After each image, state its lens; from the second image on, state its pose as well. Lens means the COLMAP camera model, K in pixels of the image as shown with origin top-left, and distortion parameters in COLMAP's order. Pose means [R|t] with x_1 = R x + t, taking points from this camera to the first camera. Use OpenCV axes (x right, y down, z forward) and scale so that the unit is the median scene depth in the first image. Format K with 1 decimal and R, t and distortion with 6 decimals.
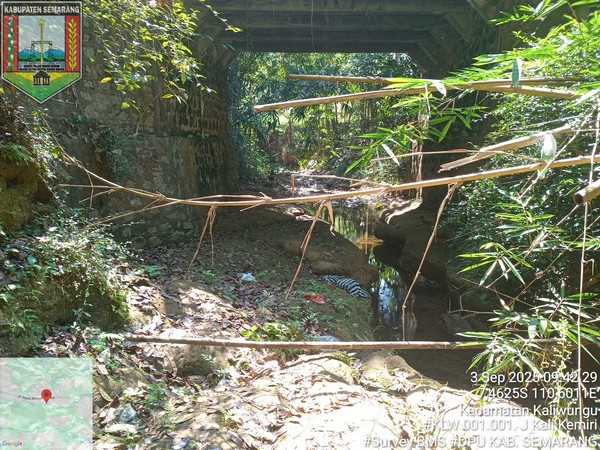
lens RADIAL K [[440.9, 0, 298.0], [0, 440.9, 225.9], [0, 0, 1]] dist [0.078582, -0.130693]
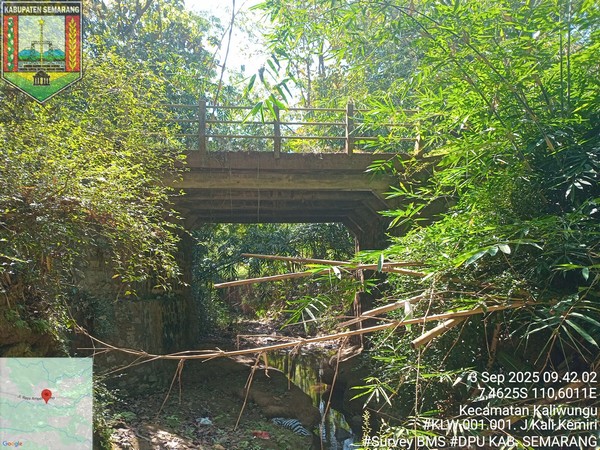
lens RADIAL K [[440.9, 0, 298.0], [0, 440.9, 225.9], [0, 0, 1]] dist [0.078582, -0.130693]
pose [[0.995899, -0.012836, 0.089560, 0.035967], [0.040977, 0.946531, -0.320000, 0.014893], [-0.080664, 0.322358, 0.943175, -0.343627]]
